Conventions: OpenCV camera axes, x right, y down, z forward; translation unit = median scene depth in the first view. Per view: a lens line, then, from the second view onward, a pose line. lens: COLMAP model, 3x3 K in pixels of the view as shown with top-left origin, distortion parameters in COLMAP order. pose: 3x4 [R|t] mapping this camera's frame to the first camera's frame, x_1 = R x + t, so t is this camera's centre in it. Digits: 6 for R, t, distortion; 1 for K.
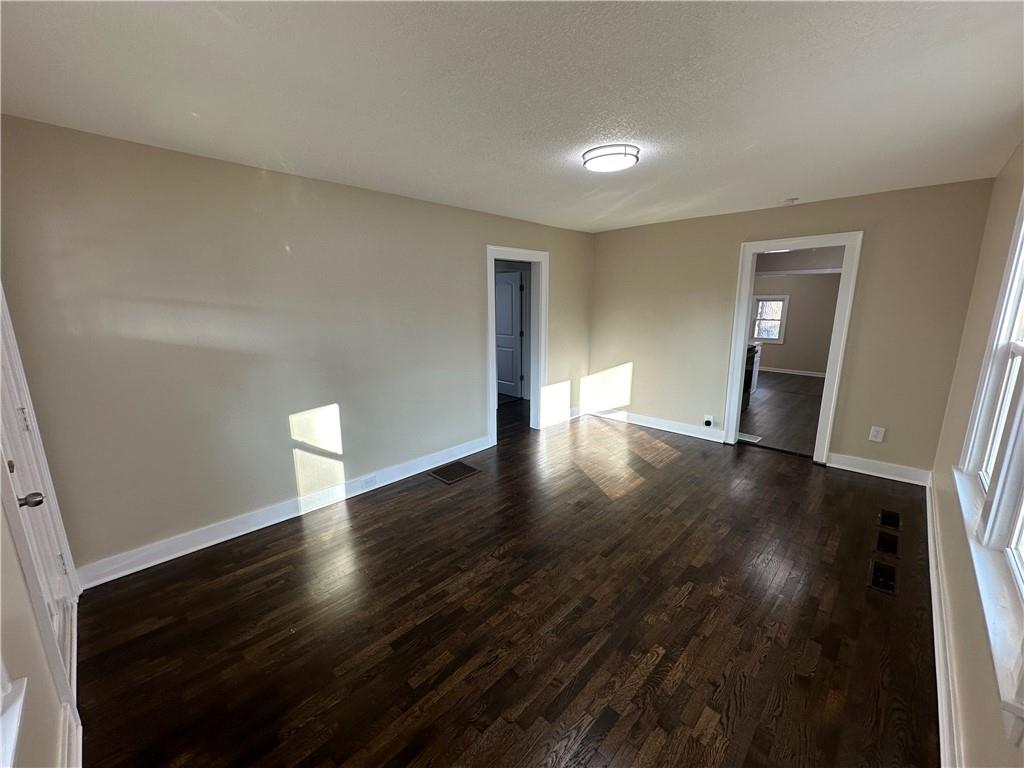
lens RADIAL K [[405.2, 0, 507.3], [0, 405.2, 390.6], [0, 0, 1]] dist [-0.000981, -0.000080]
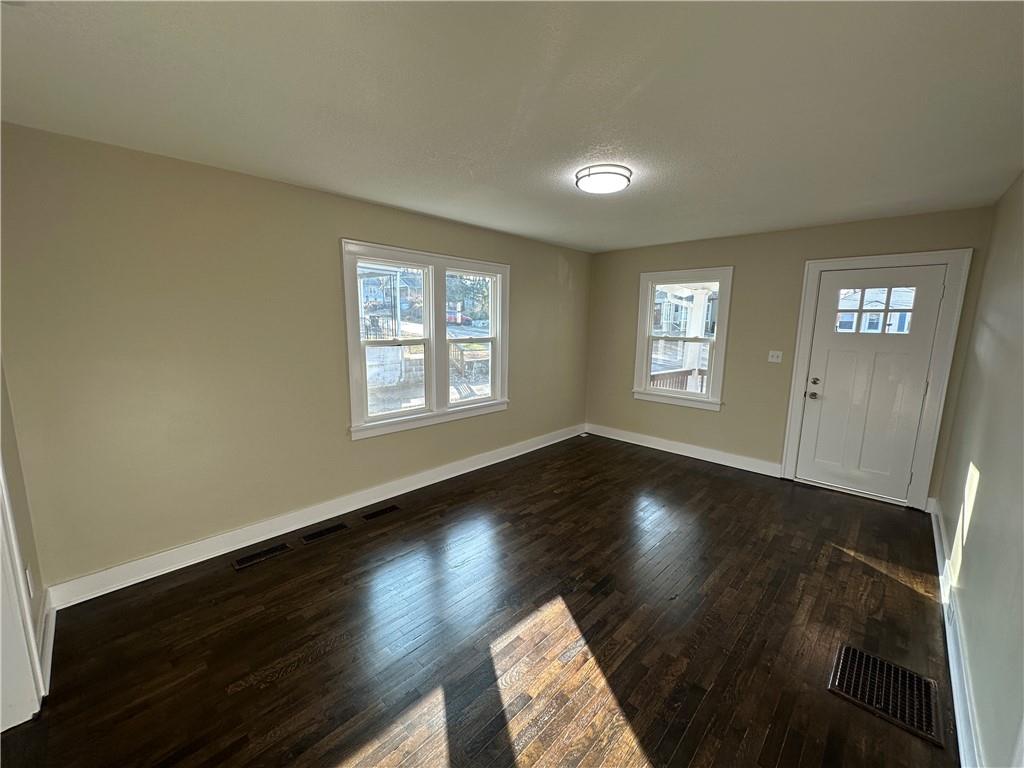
lens RADIAL K [[405.9, 0, 511.2], [0, 405.9, 384.8], [0, 0, 1]] dist [-0.001562, 0.000042]
pose [[-0.999959, -0.004173, -0.008019, 0.347863], [-0.006863, 0.927769, 0.373091, -0.337442], [0.005883, 0.373131, -0.927760, 1.501372]]
